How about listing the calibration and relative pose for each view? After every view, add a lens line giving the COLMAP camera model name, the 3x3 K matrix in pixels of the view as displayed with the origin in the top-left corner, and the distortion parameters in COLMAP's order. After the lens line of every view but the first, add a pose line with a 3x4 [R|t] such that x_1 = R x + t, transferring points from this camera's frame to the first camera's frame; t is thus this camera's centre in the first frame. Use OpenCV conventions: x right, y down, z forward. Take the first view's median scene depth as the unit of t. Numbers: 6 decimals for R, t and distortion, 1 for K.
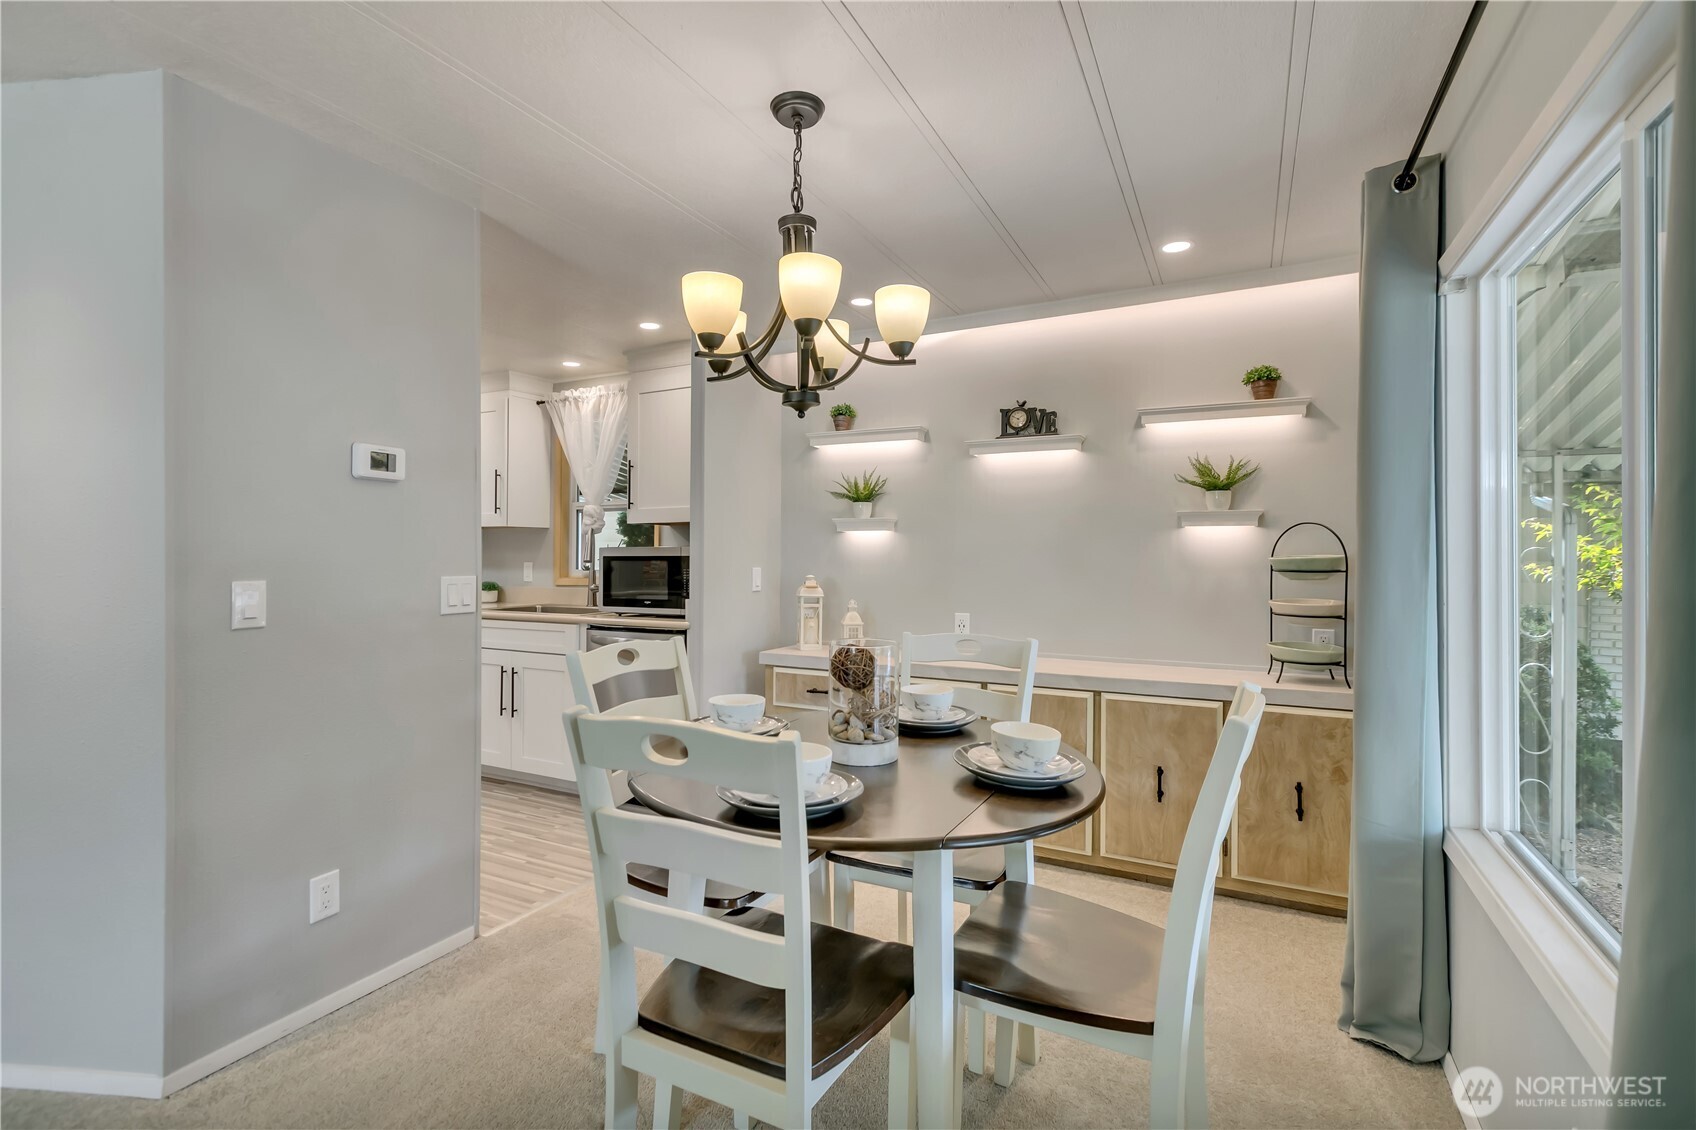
lens RADIAL K [[783.0, 0, 830.5], [0, 783.0, 556.9], [0, 0, 1]] dist [0.003749, -0.001214]
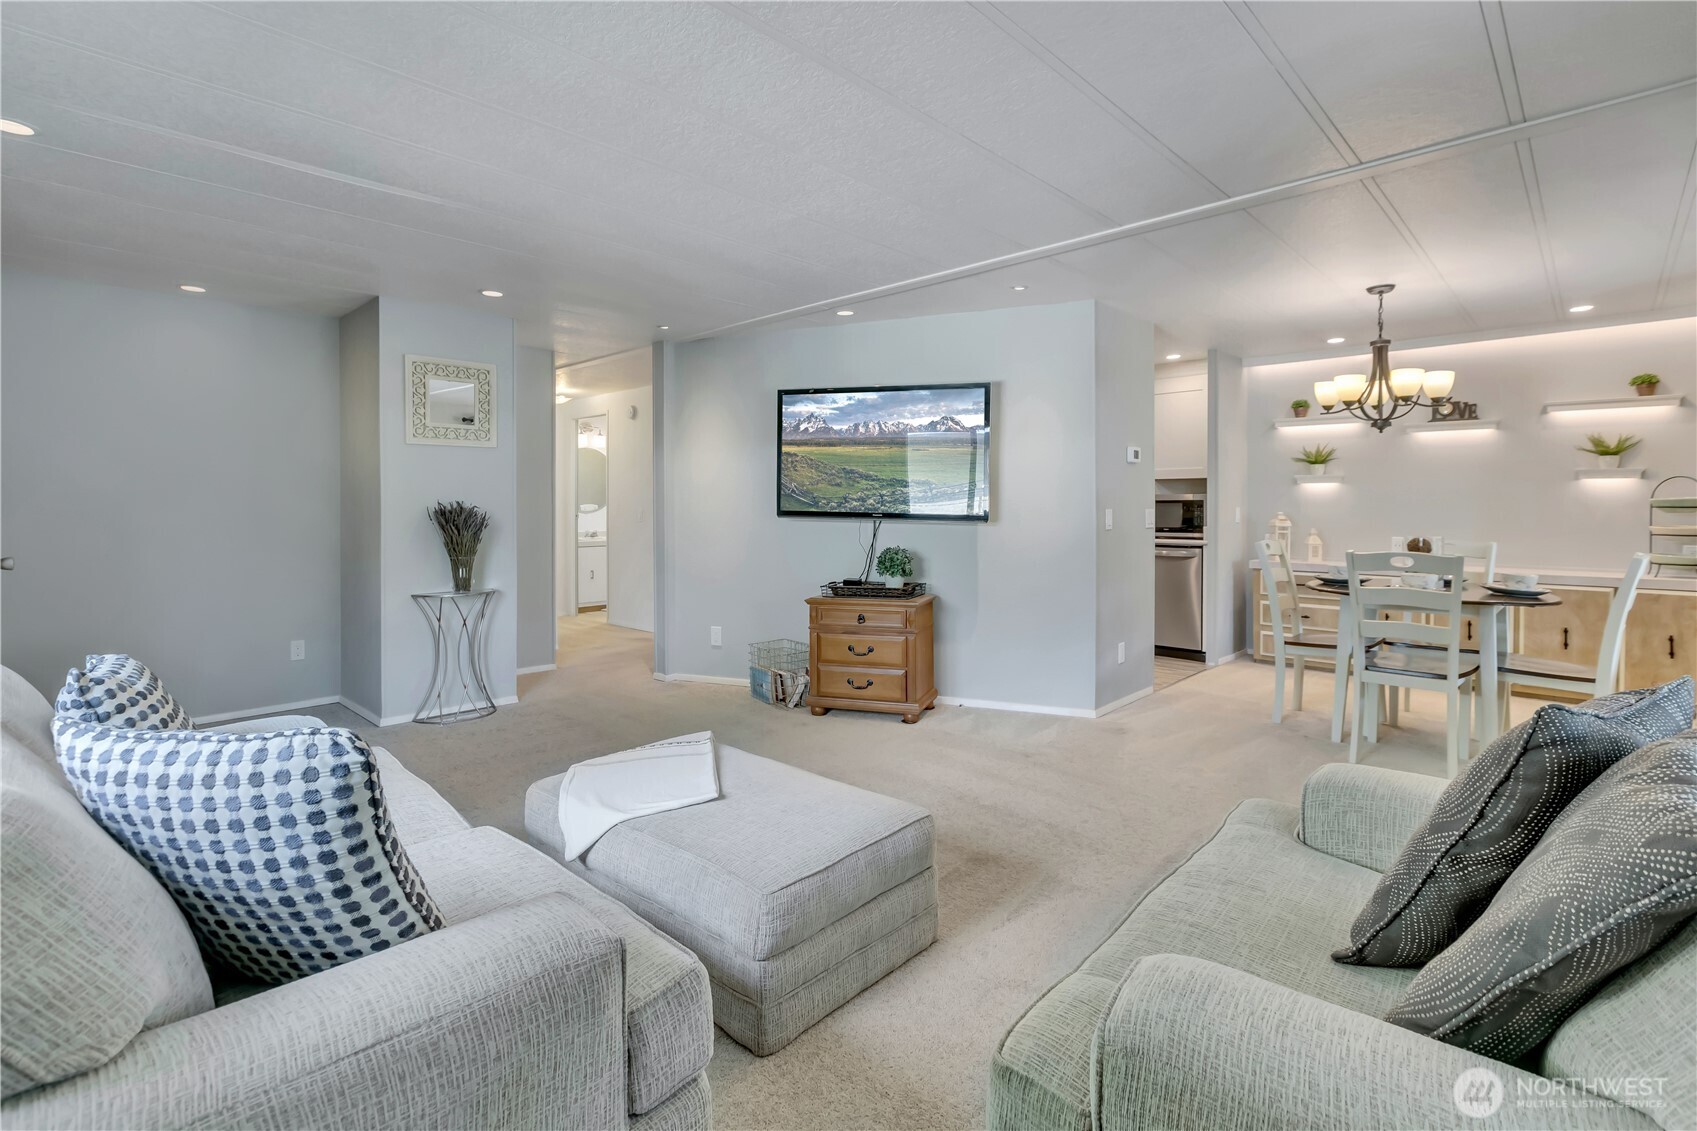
lens RADIAL K [[783.5, 0, 861.1], [0, 783.5, 515.8], [0, 0, 1]] dist [0.003749, -0.001214]
pose [[0.965334, 0.002824, -0.261003, -0.461036], [0.000194, 0.999933, 0.011538, 0.013759], [0.261018, -0.011189, 0.965269, -0.774528]]
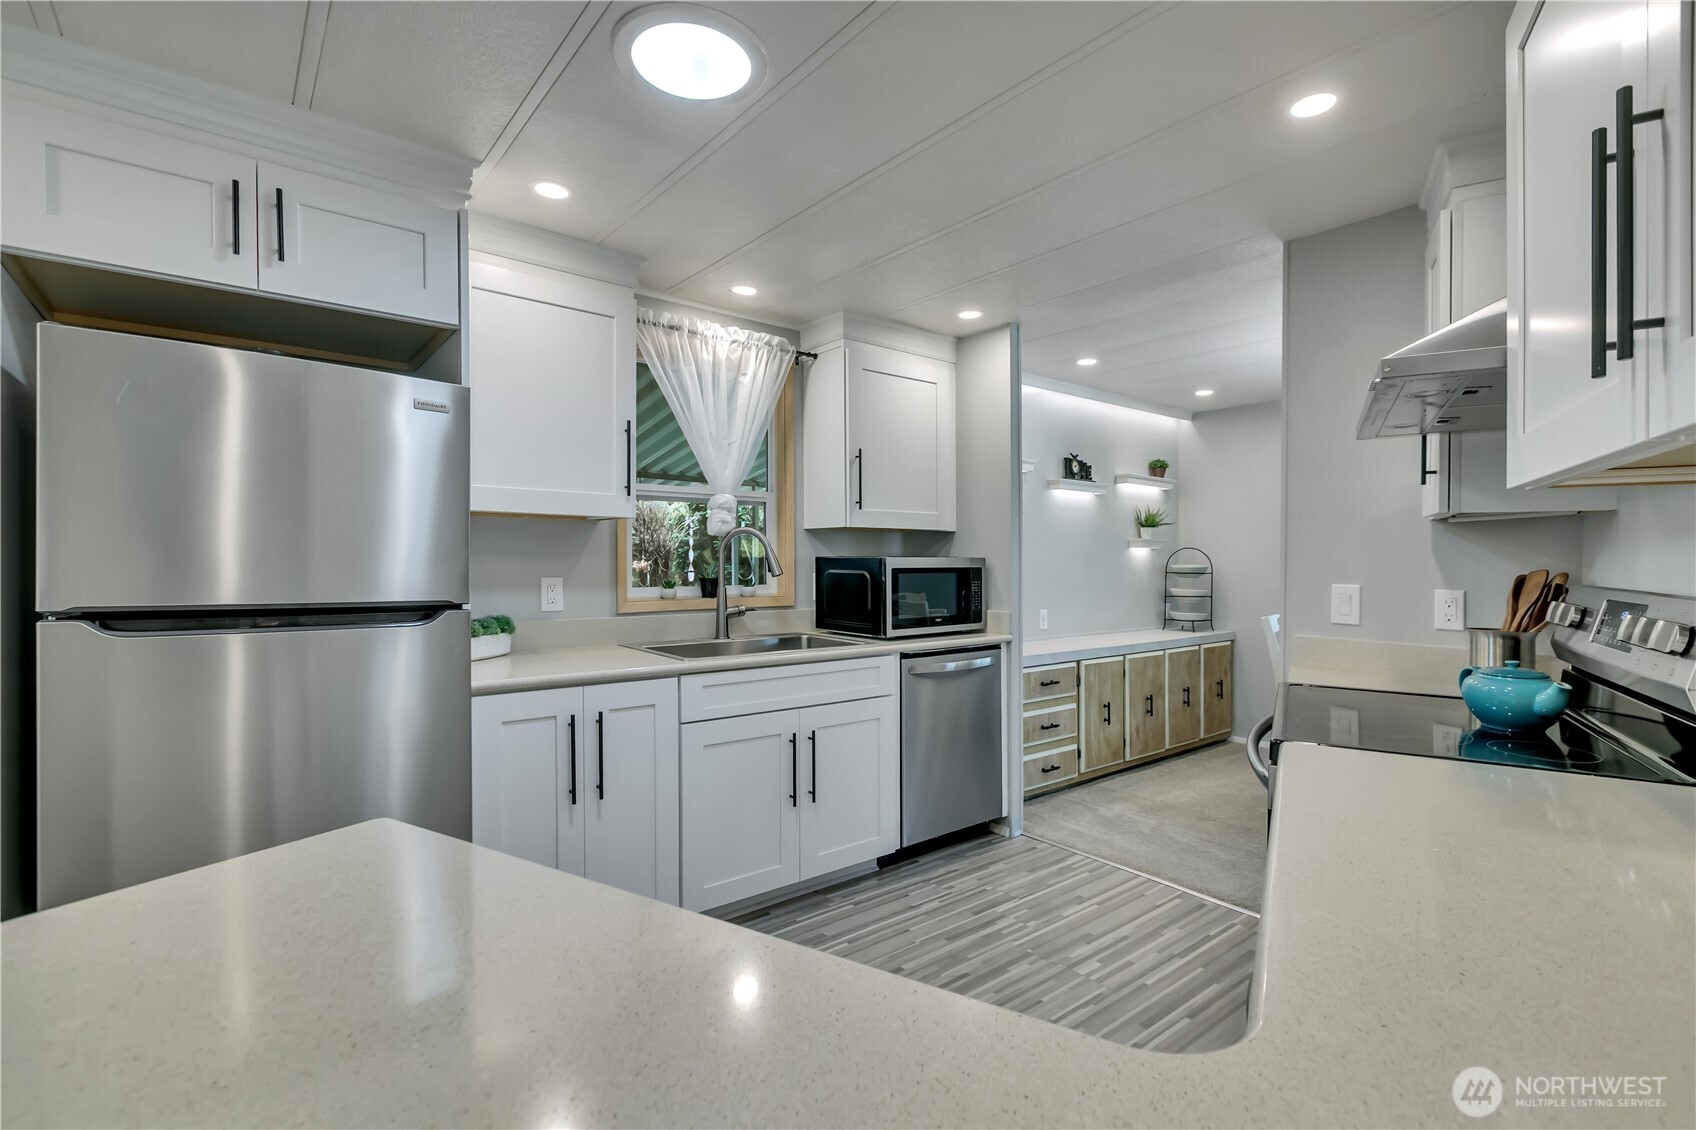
lens RADIAL K [[783.0, 0, 846.8], [0, 783.0, 573.3], [0, 0, 1]] dist [0.003749, -0.001214]
pose [[0.394481, -0.016285, 0.918760, -1.212808], [-0.002651, 0.999819, 0.018860, -0.012561], [-0.918900, -0.009875, 0.394366, 0.828709]]
